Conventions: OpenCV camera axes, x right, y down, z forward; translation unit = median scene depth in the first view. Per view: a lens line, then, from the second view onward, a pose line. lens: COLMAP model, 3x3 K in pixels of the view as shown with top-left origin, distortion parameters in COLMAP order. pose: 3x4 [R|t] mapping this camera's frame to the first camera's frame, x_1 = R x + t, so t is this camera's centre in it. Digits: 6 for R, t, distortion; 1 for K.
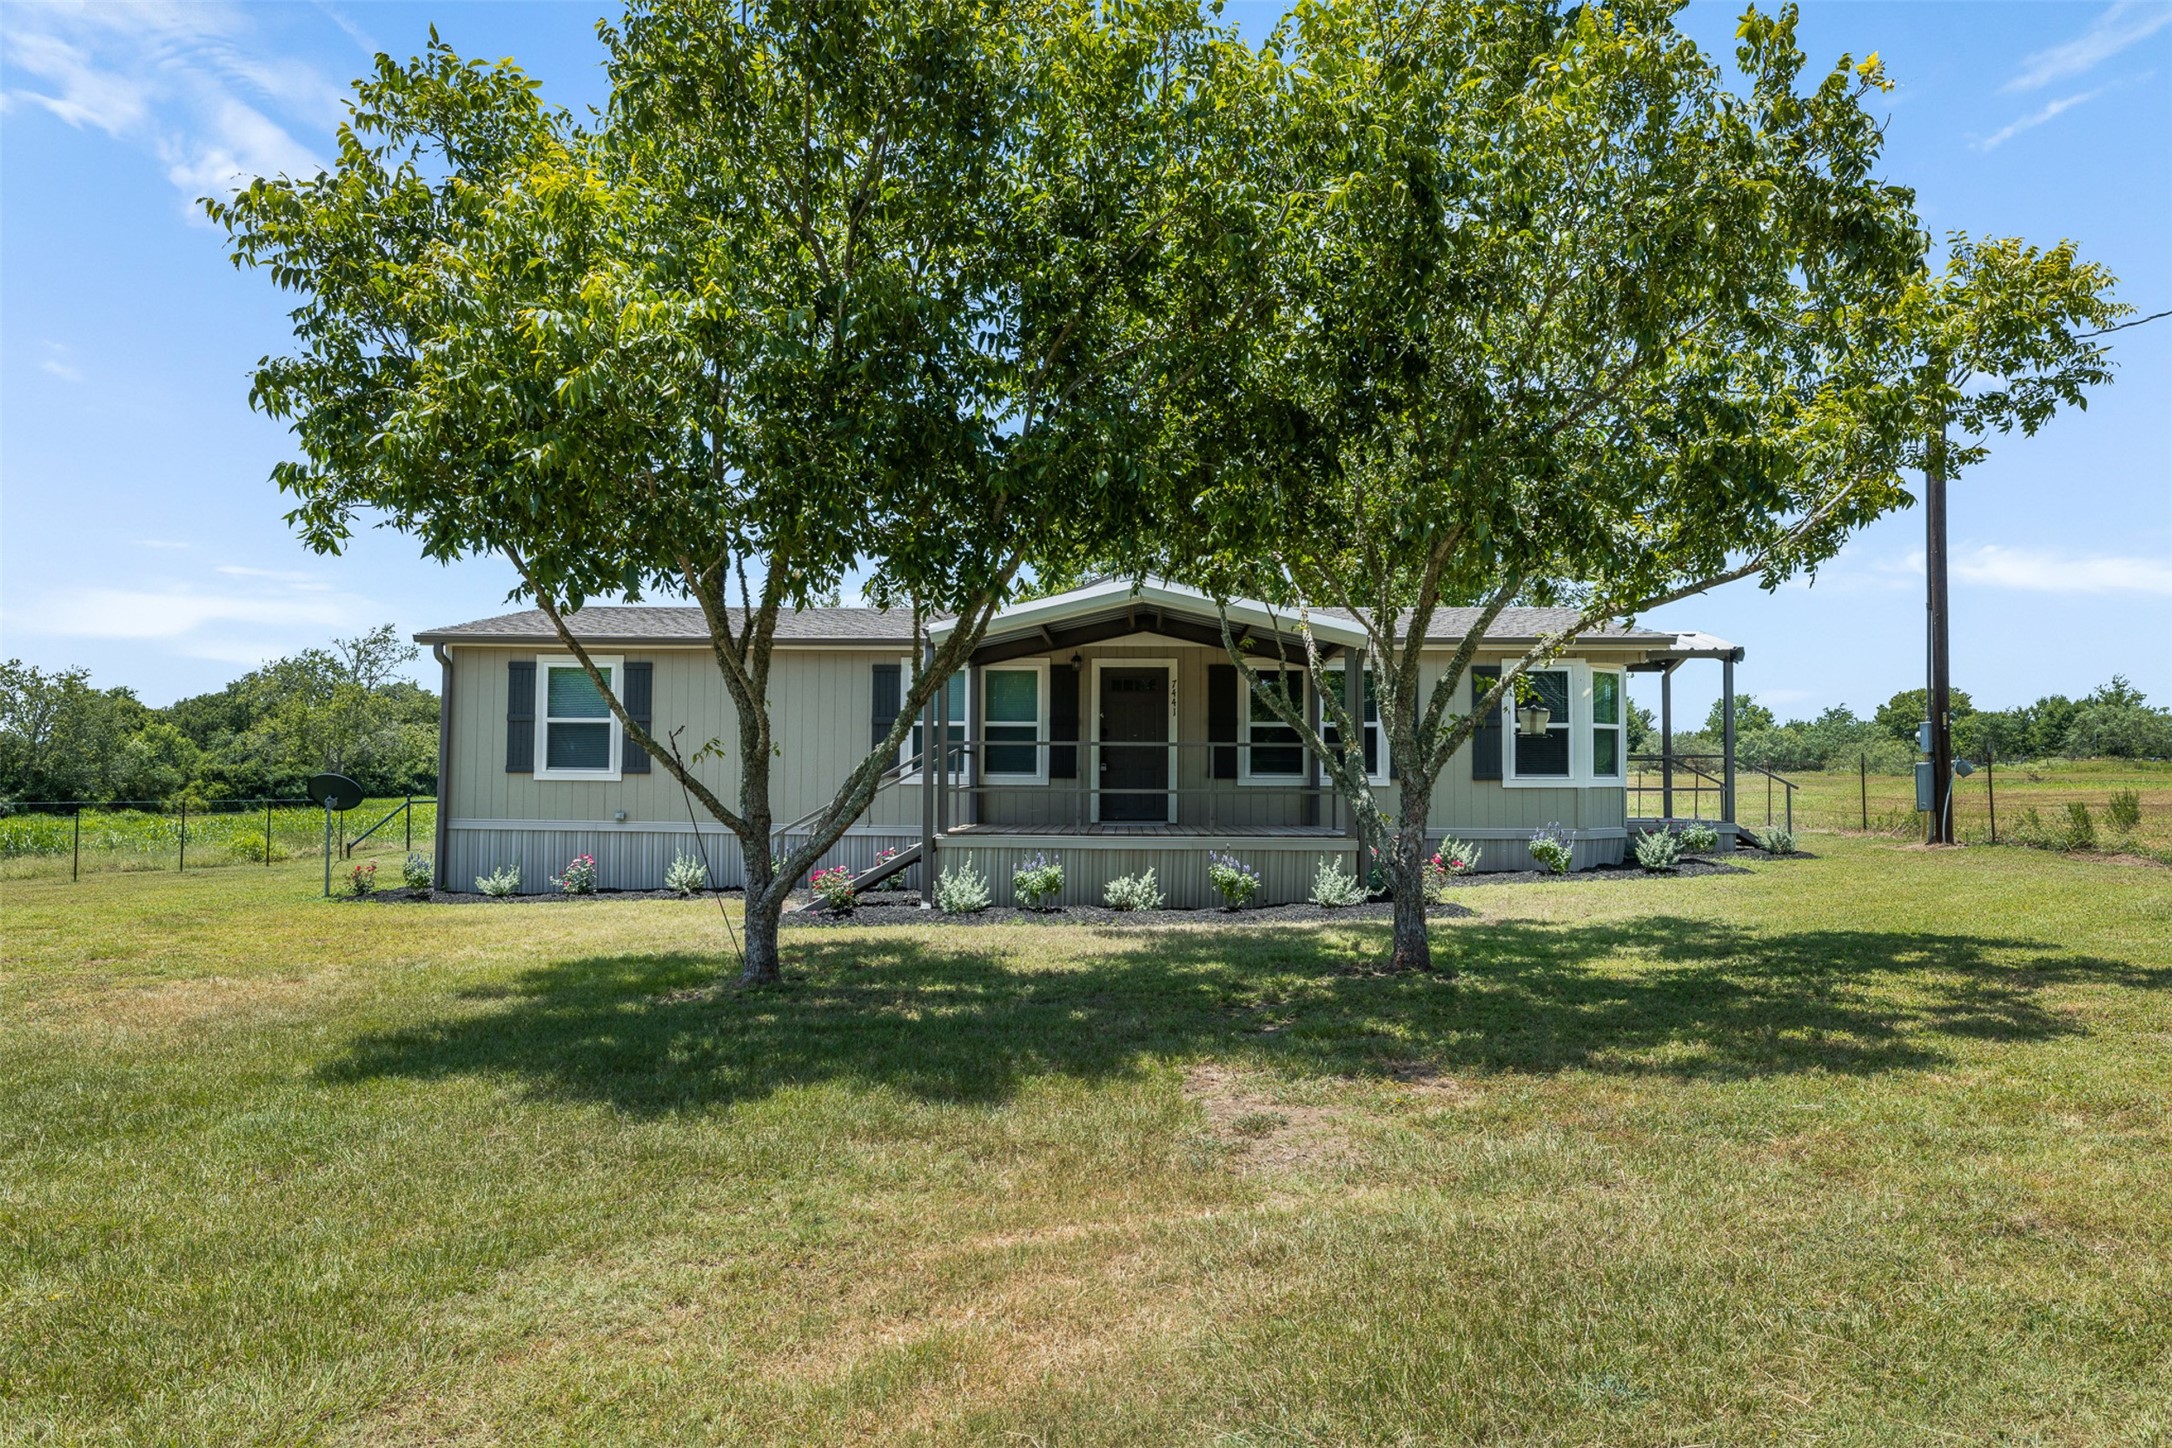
lens RADIAL K [[1333.0, 0, 1086.0], [0, 1333.0, 724.0], [0, 0, 1]] dist [-0.002388, -0.000275]
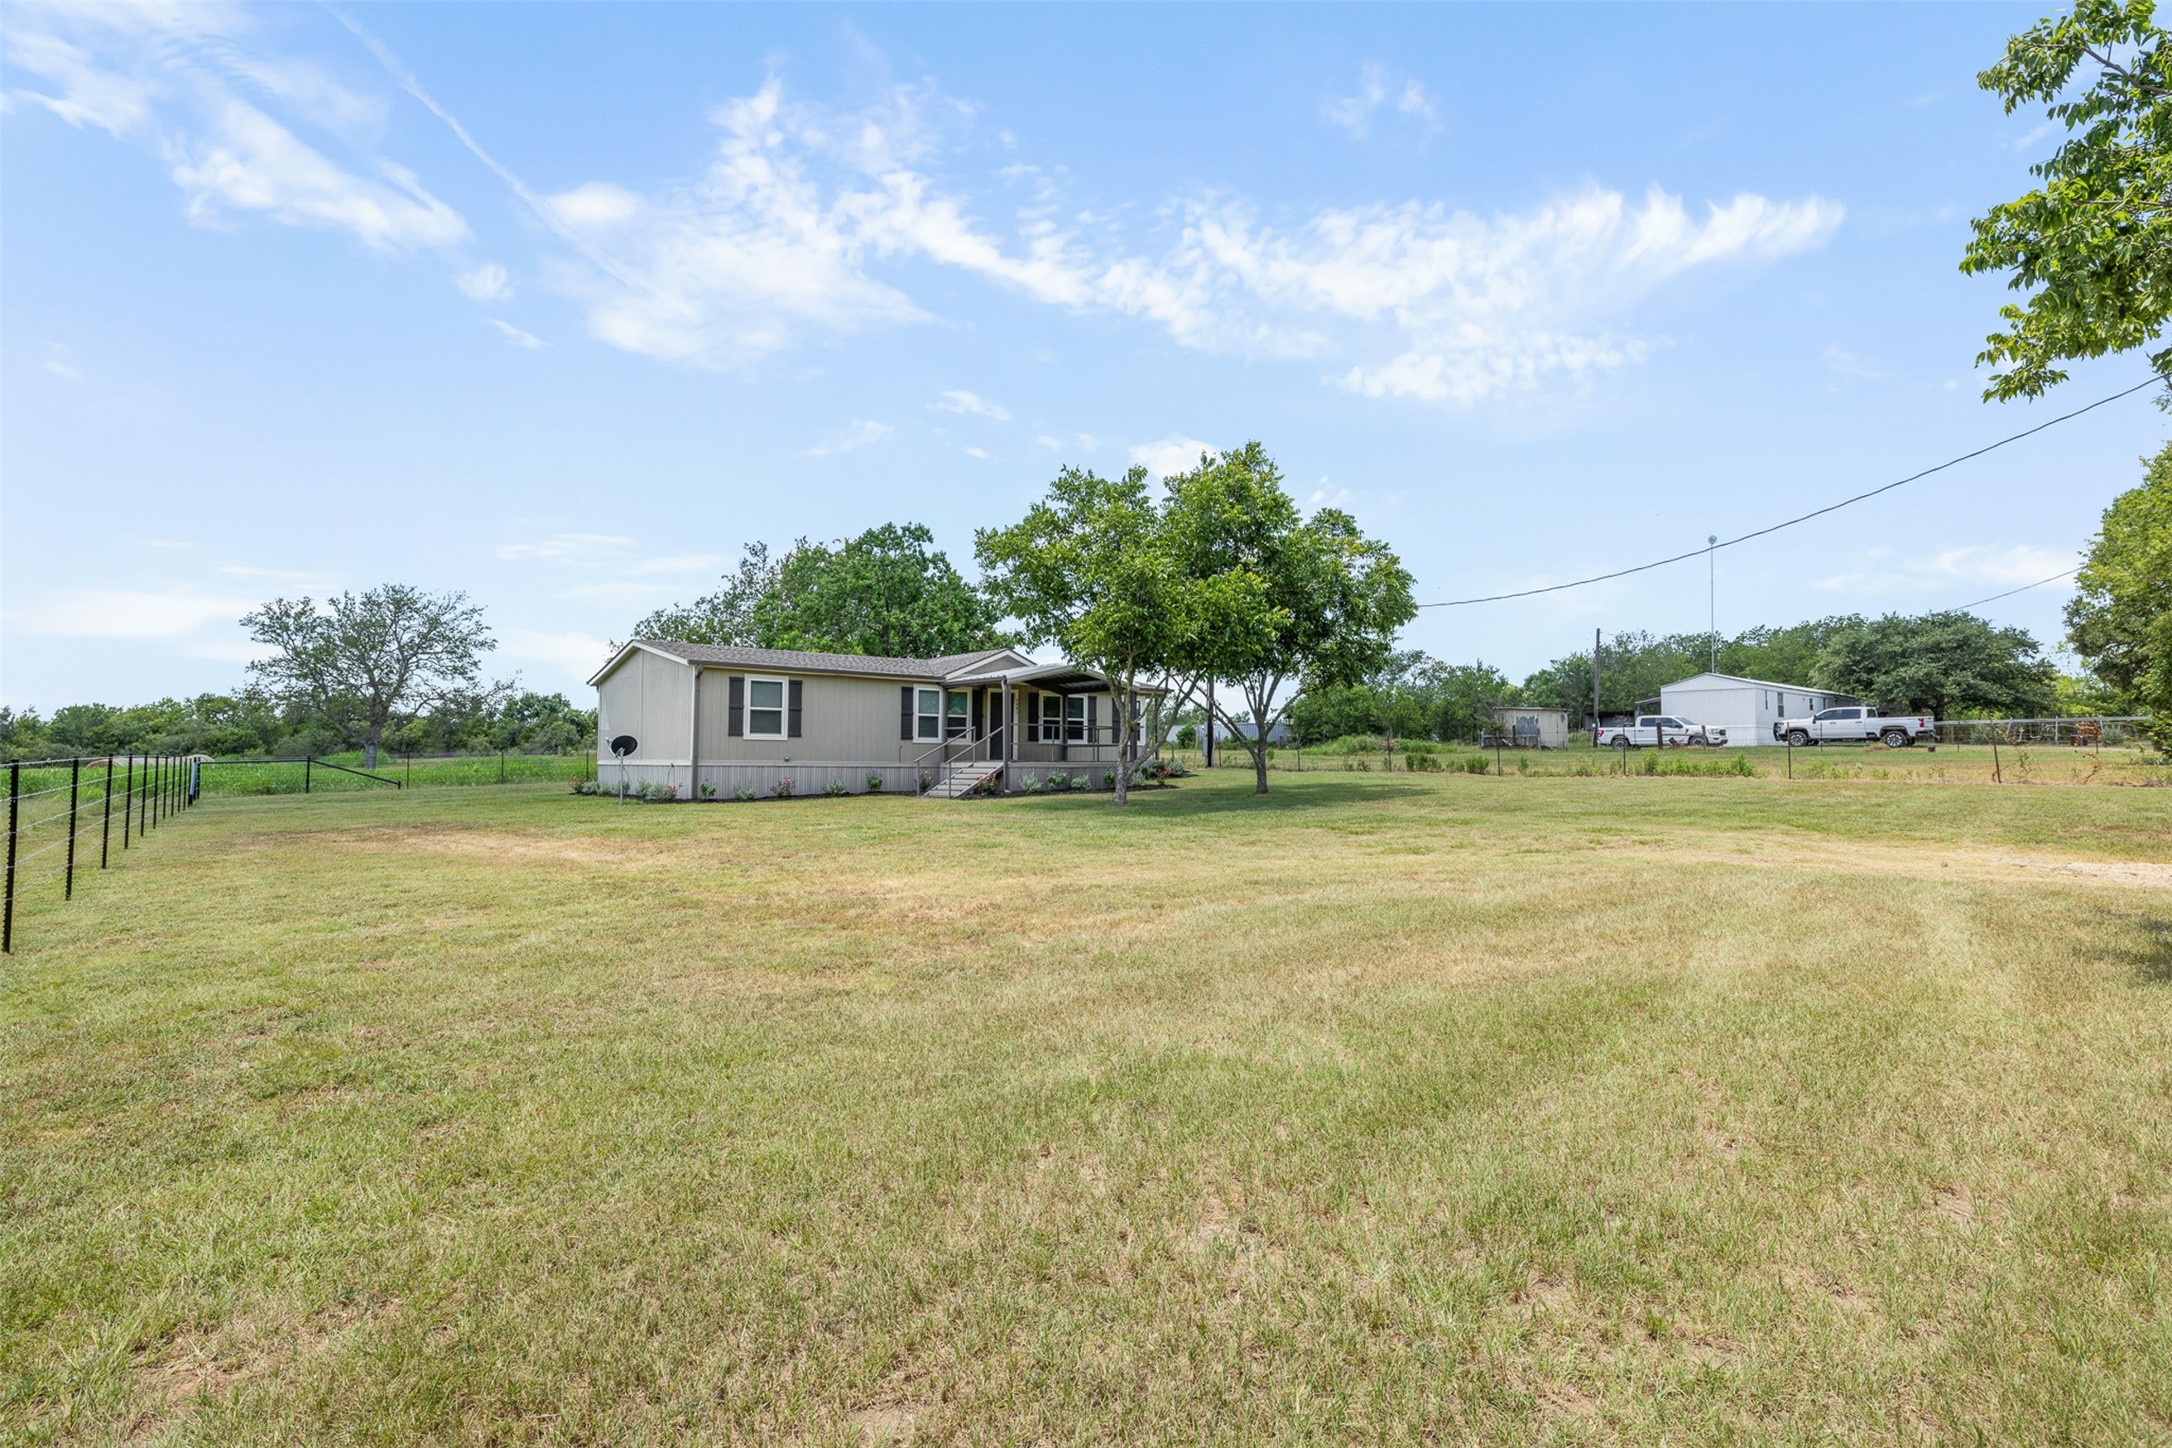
lens RADIAL K [[1083.5, 0, 1086.0], [0, 1083.5, 724.0], [0, 0, 1]] dist [0.000099, 0.000109]
pose [[0.751660, 0.016806, 0.659336, -1.084313], [-0.047965, 0.998421, 0.029232, -0.049903], [-0.657804, -0.053597, 0.751280, -0.497234]]
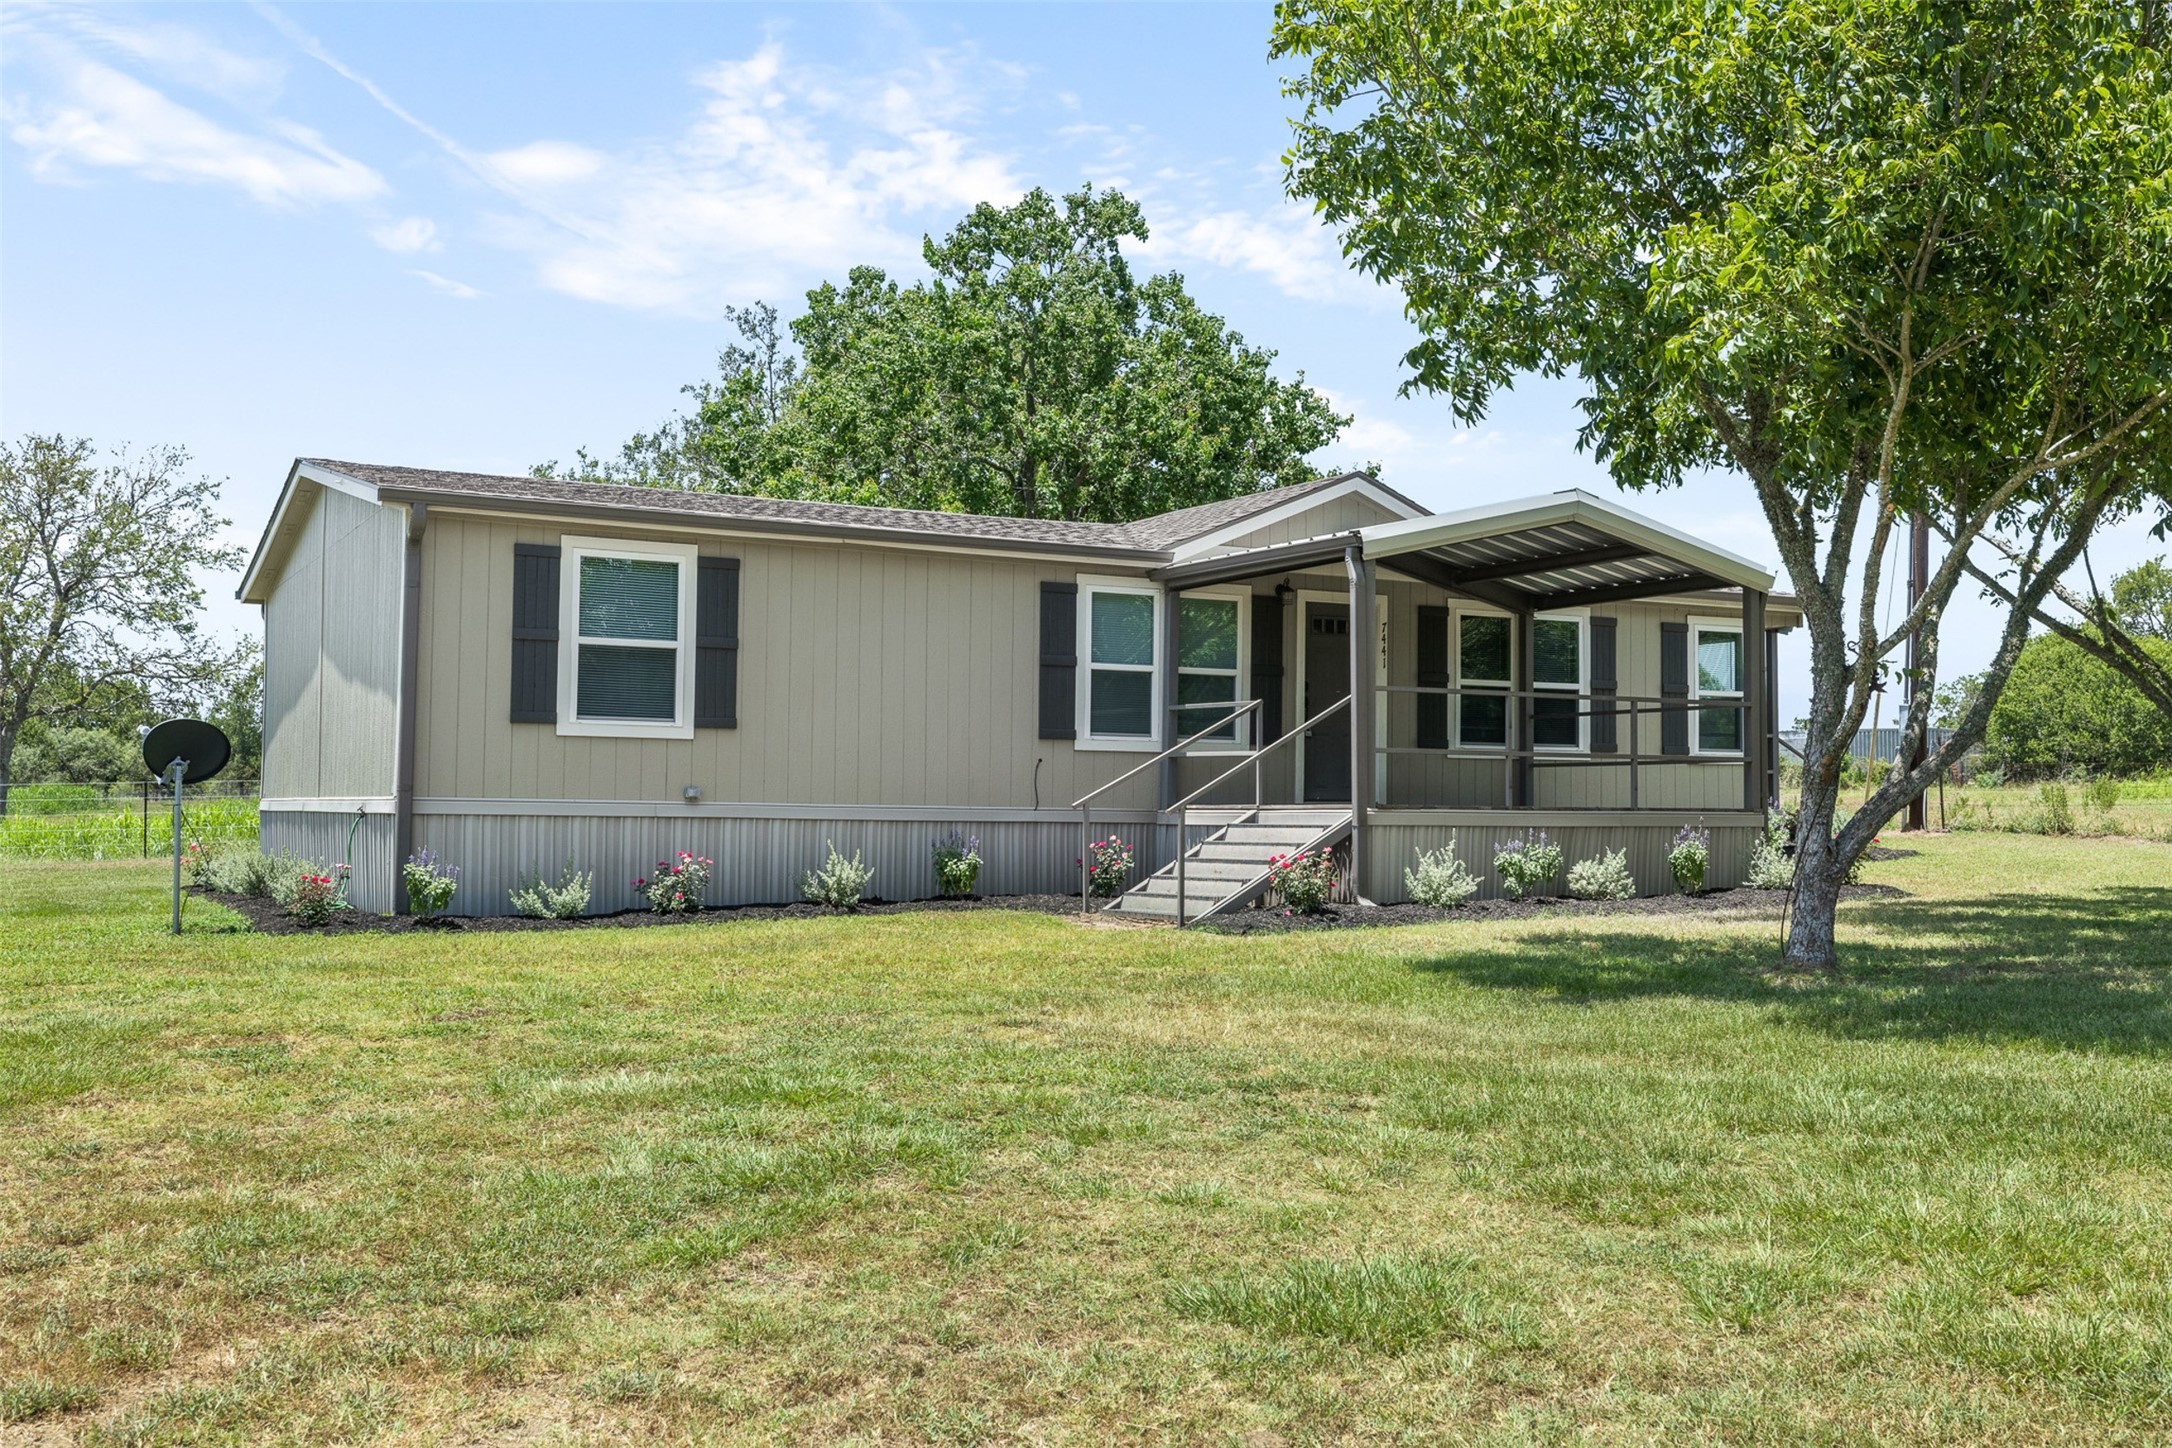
lens RADIAL K [[2170.6, 0, 1086.0], [0, 2170.6, 724.0], [0, 0, 1]] dist [0.004402, -0.003412]
pose [[0.857296, 0.019546, 0.514453, -0.736893], [-0.041124, 0.998686, 0.030585, -0.005034], [-0.513179, -0.047376, 0.856973, -0.005765]]
